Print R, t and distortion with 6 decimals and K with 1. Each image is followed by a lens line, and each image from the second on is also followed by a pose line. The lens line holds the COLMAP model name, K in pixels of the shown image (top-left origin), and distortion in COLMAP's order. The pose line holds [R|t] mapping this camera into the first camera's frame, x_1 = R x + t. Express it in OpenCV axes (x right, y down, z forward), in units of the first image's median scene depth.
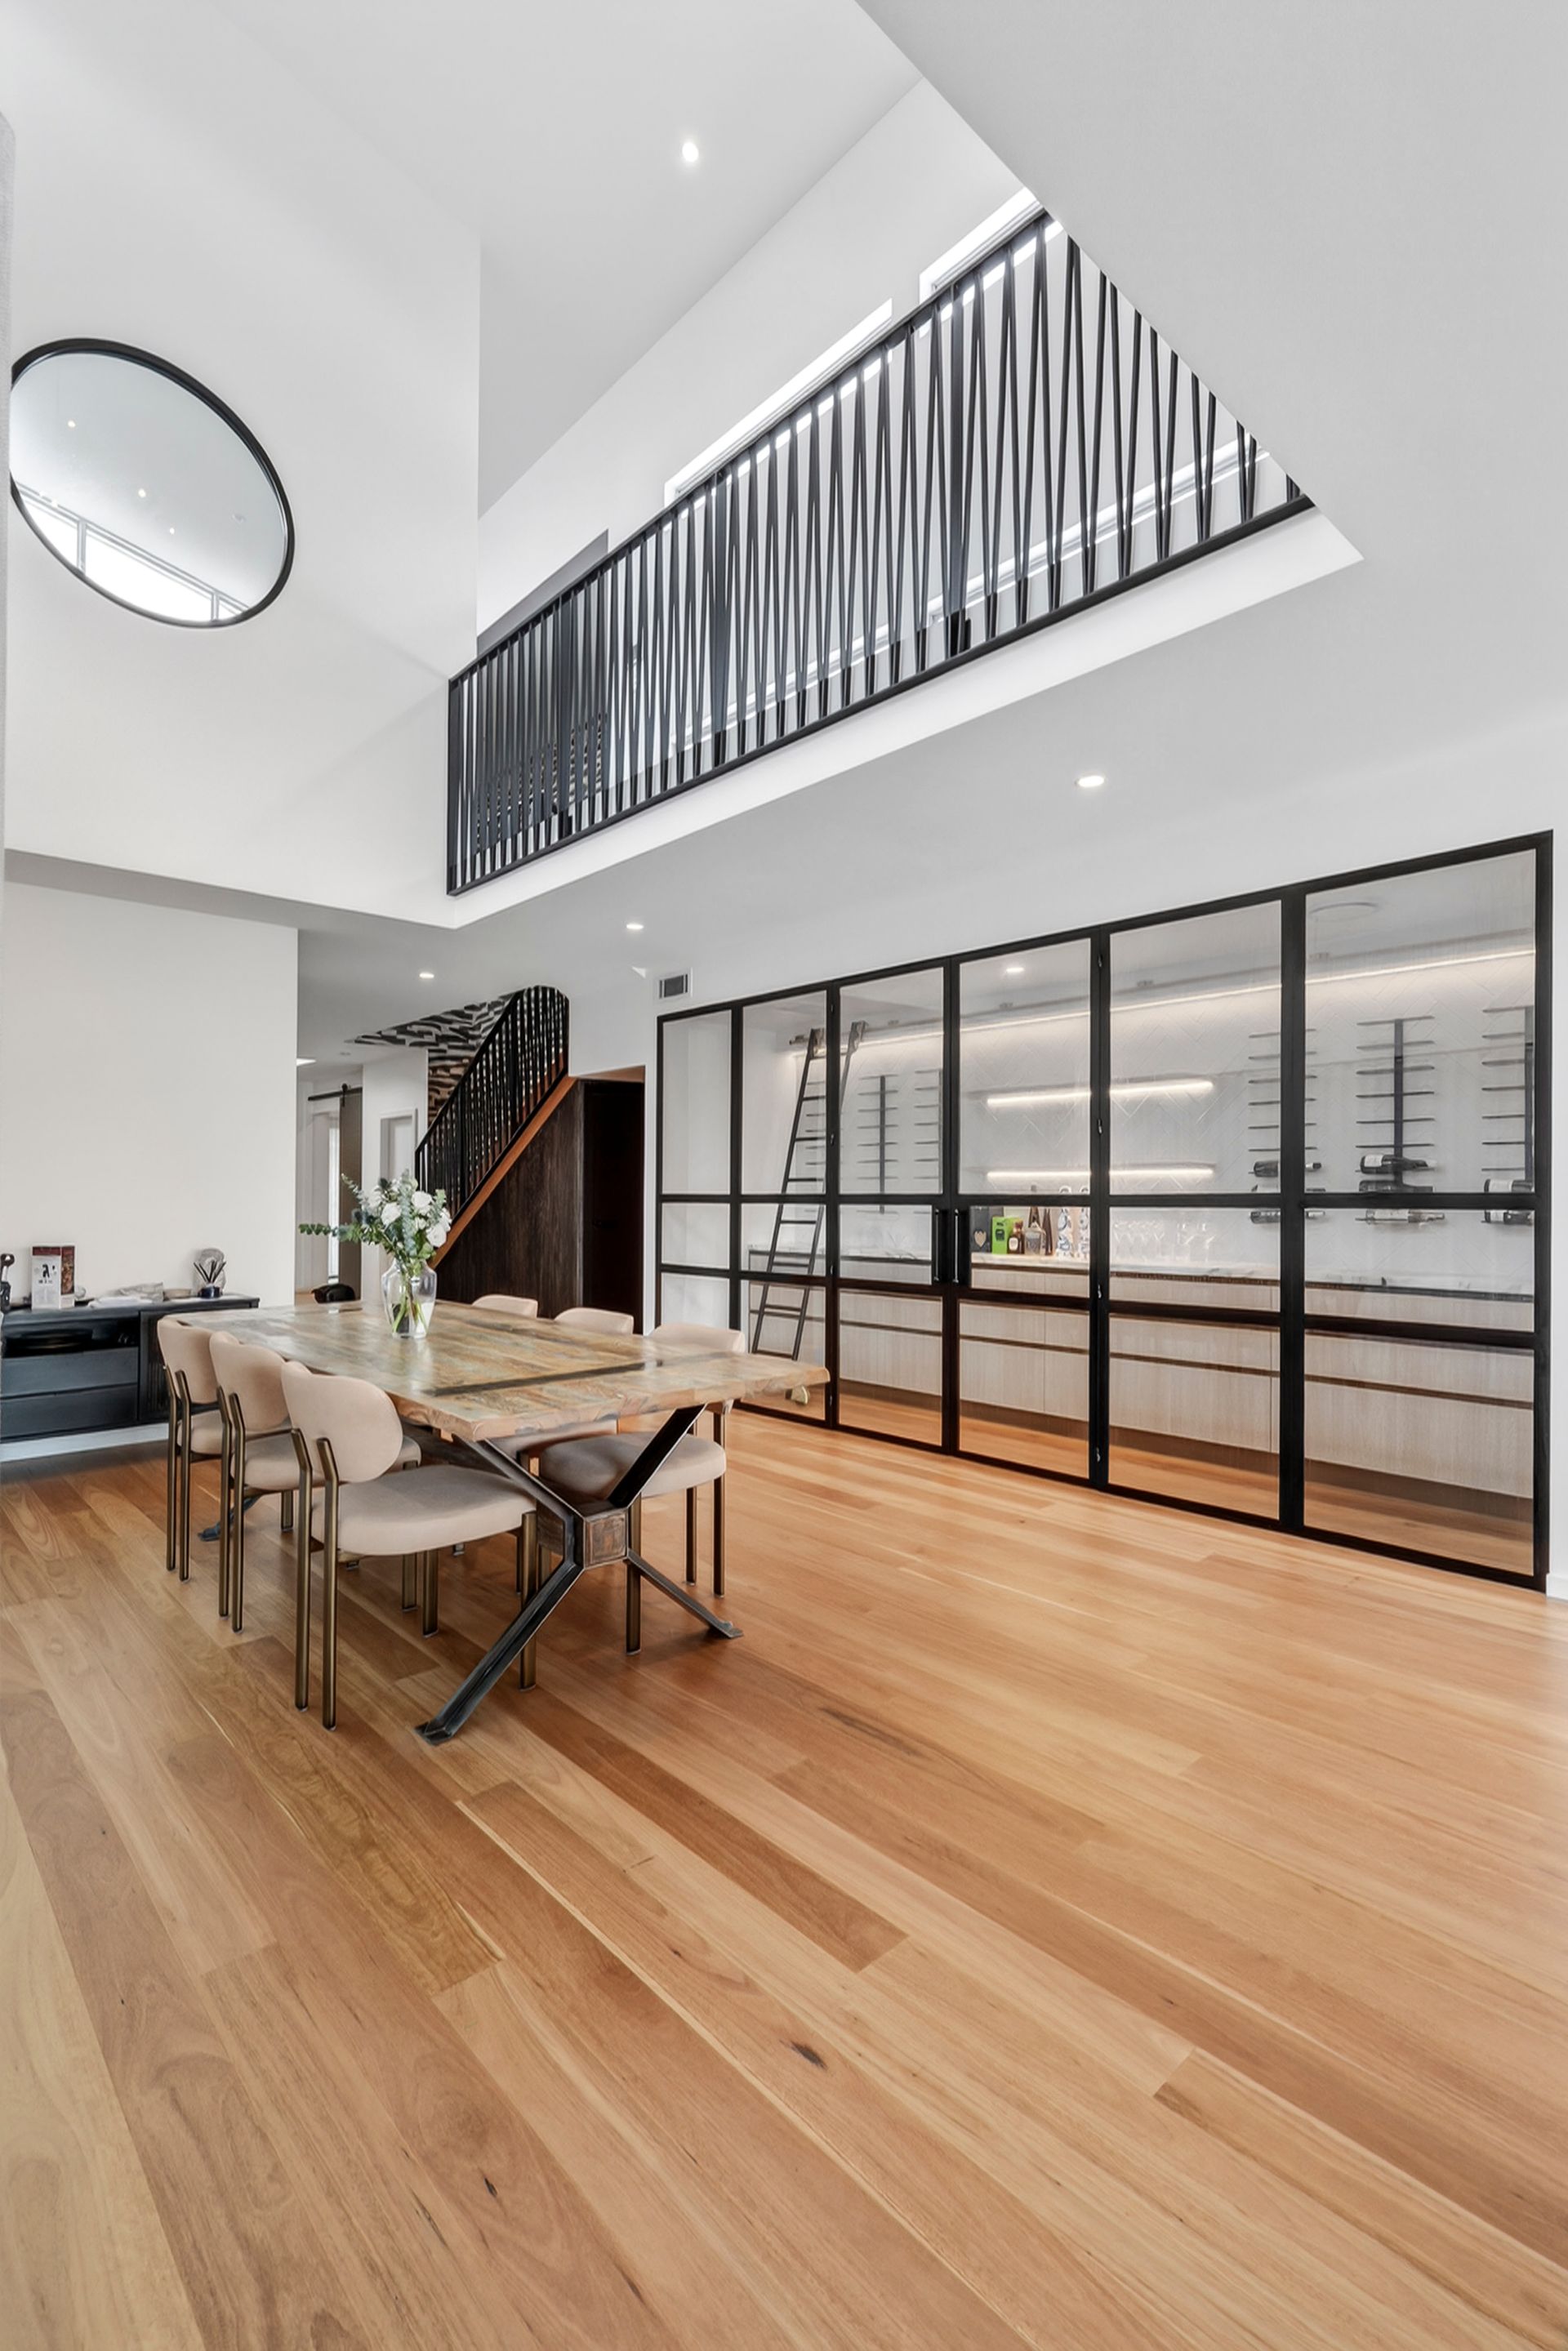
lens RADIAL K [[1080.4, 0, 790.2], [0, 1080.4, 1181.2], [0, 0, 1]] dist [-0.002571, 0.000202]
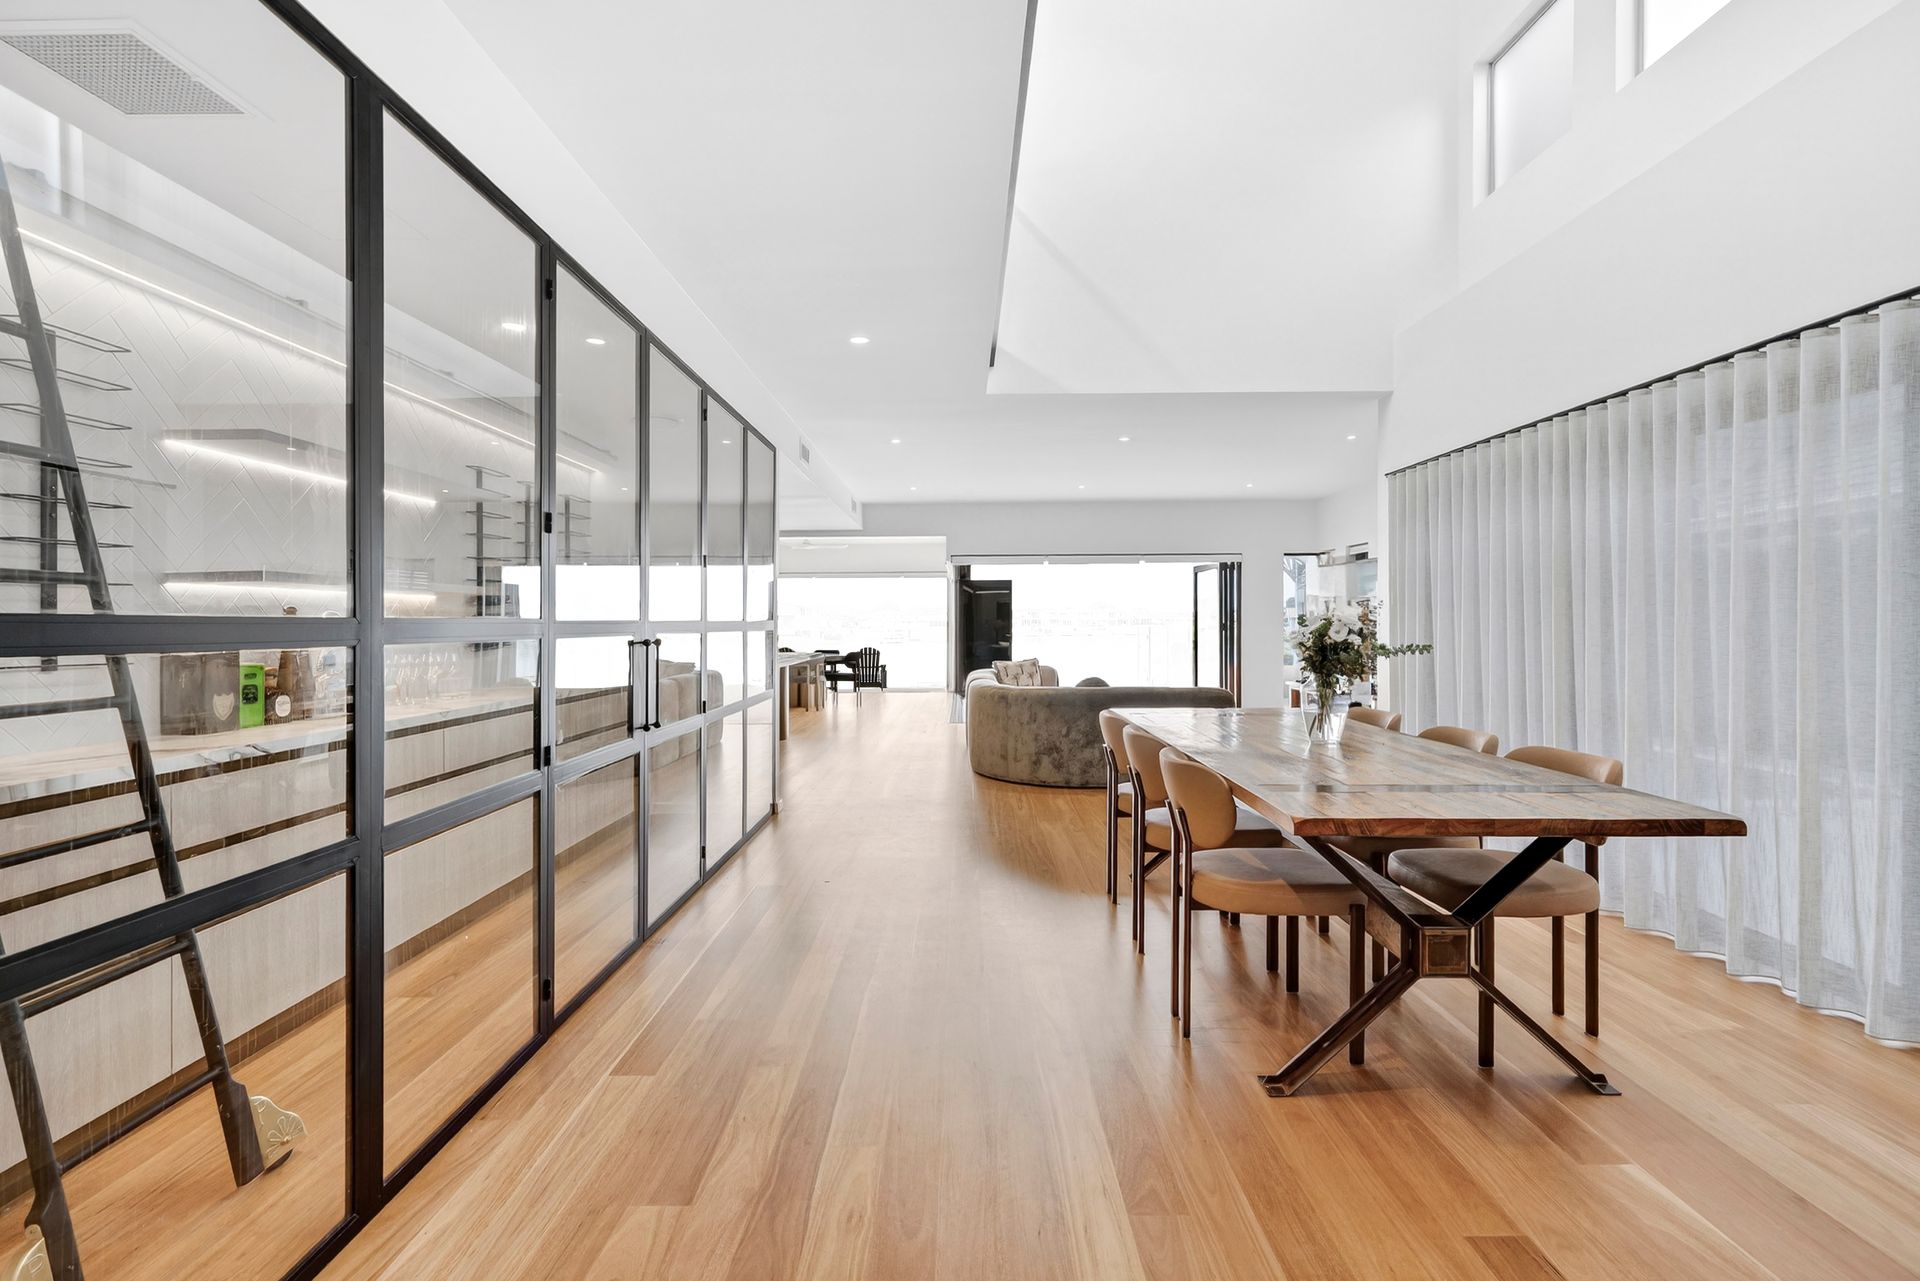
lens RADIAL K [[882.3, 0, 950.3], [0, 882.3, 623.2], [0, 0, 1]] dist [-0.002571, 0.000202]
pose [[-0.724079, 0.007975, 0.689671, -0.404338], [0.004216, 0.999966, -0.007137, 0.018085], [-0.689705, -0.002260, -0.724087, 1.120051]]
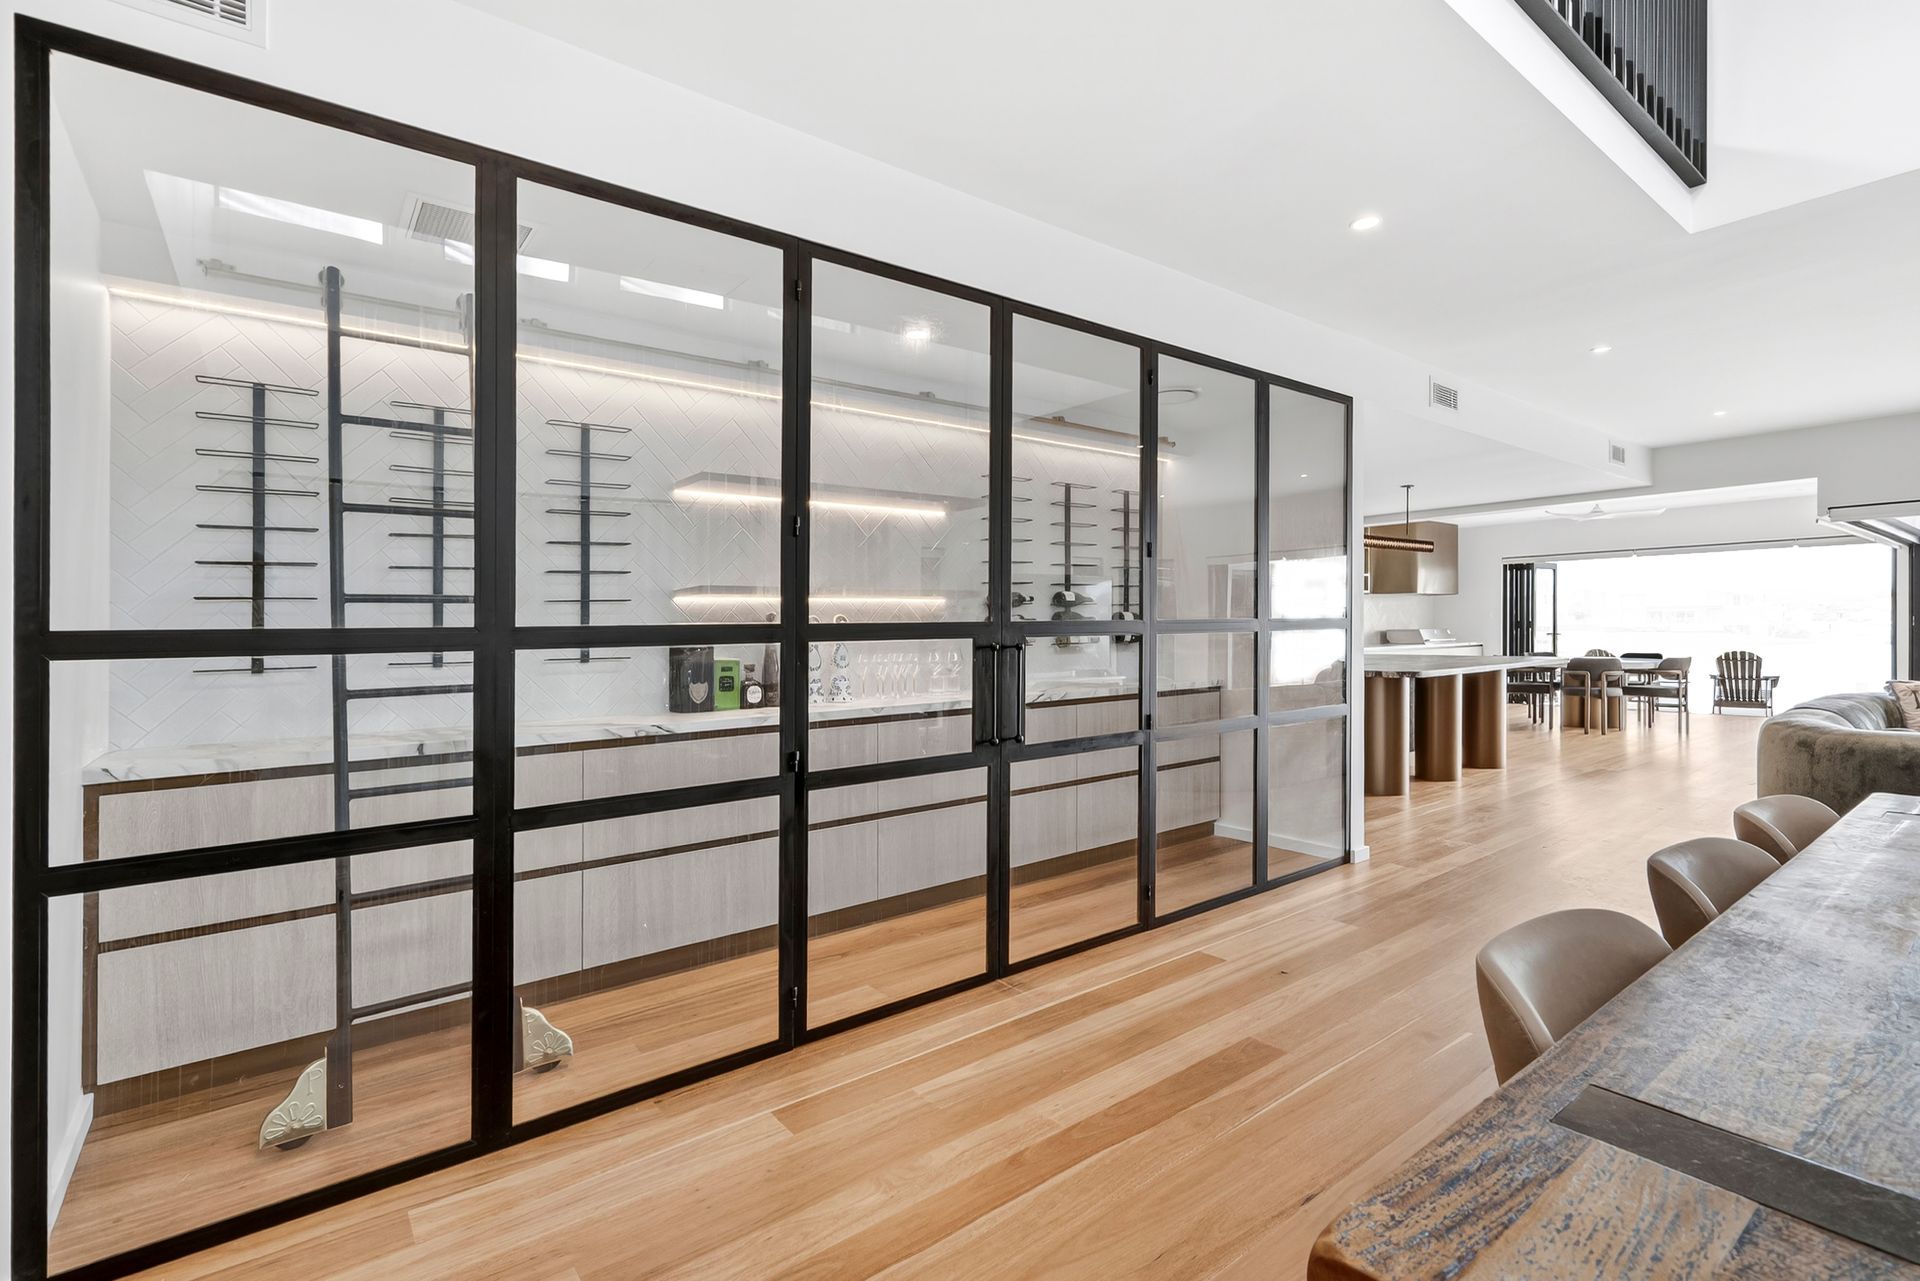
lens RADIAL K [[882.3, 0, 954.5], [0, 882.3, 635.8], [0, 0, 1]] dist [-0.002571, 0.000202]
pose [[0.081418, -0.015238, 0.996564, -0.382146], [-0.000132, 0.999883, 0.015300, 0.009966], [-0.996680, -0.001377, 0.081407, 0.833209]]
